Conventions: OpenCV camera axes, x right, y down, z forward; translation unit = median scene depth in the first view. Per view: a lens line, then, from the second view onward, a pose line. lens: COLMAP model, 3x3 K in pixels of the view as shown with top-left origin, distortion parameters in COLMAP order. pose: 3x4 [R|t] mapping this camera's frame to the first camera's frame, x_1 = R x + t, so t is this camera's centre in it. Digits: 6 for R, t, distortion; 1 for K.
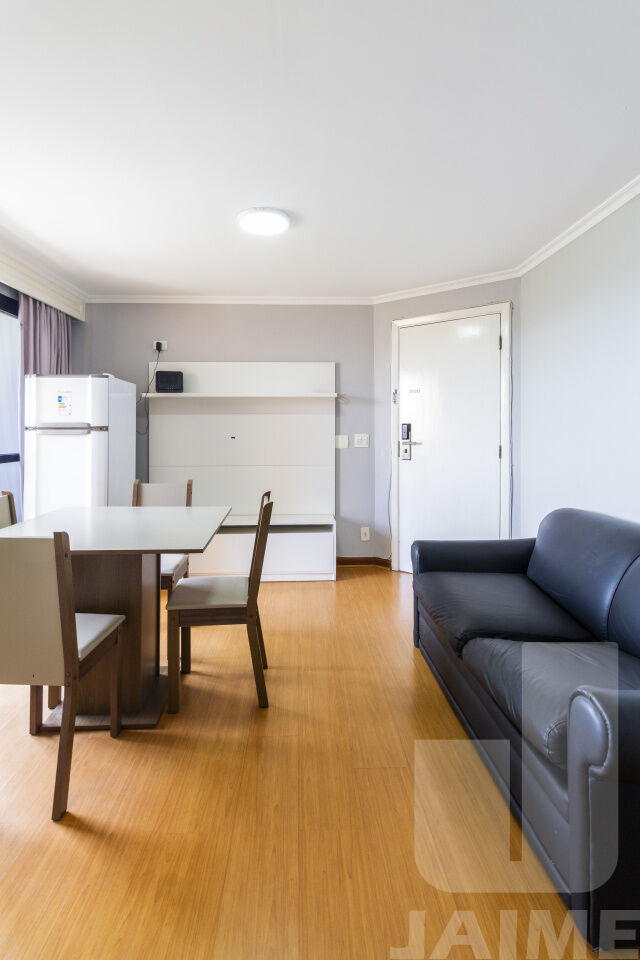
lens RADIAL K [[473.6, 0, 297.0], [0, 473.6, 432.8], [0, 0, 1]] dist [0.002106, 0.000514]
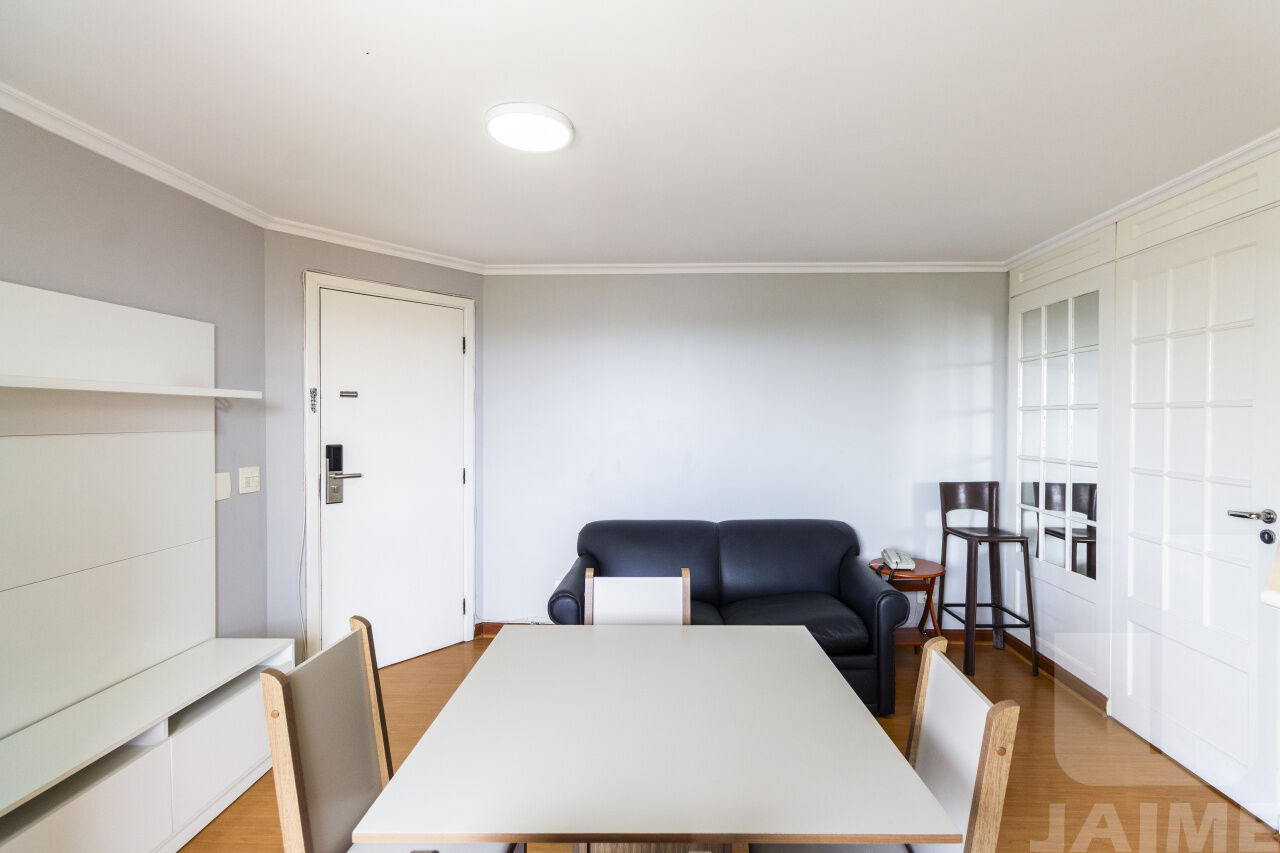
lens RADIAL K [[601.4, 0, 668.0], [0, 601.4, 424.1], [0, 0, 1]] dist [0.001460, 0.000453]
pose [[0.018395, -0.011023, 0.999770, -0.556881], [-0.001600, 0.999938, 0.011055, -0.057327], [-0.999830, -0.001803, 0.018376, 0.555268]]
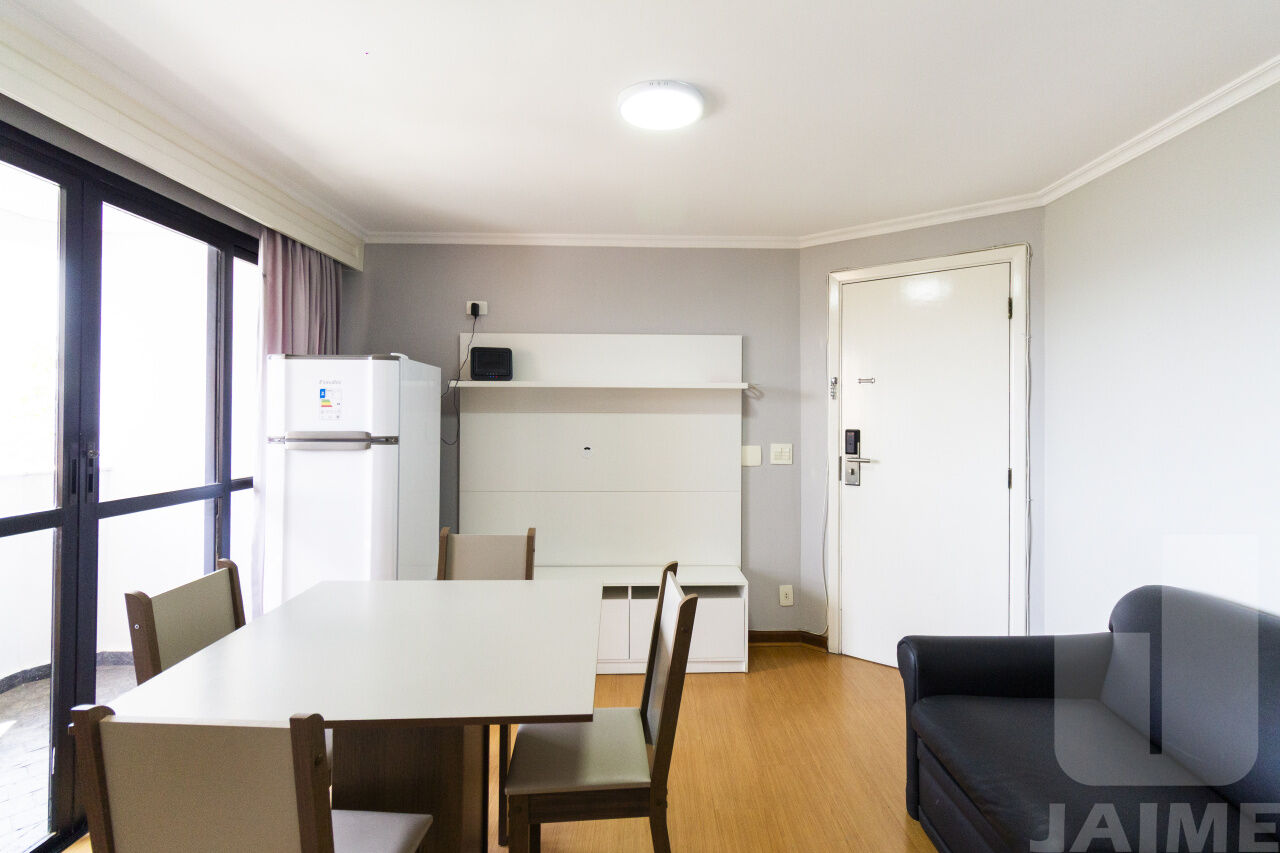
lens RADIAL K [[621.5, 0, 646.2], [0, 621.5, 420.4], [0, 0, 1]] dist [0.000089, 0.000228]
pose [[0.999977, 0.005052, 0.004423, -0.059800], [-0.005059, 0.999986, 0.001653, -0.032753], [-0.004414, -0.001675, 0.999989, 0.141159]]
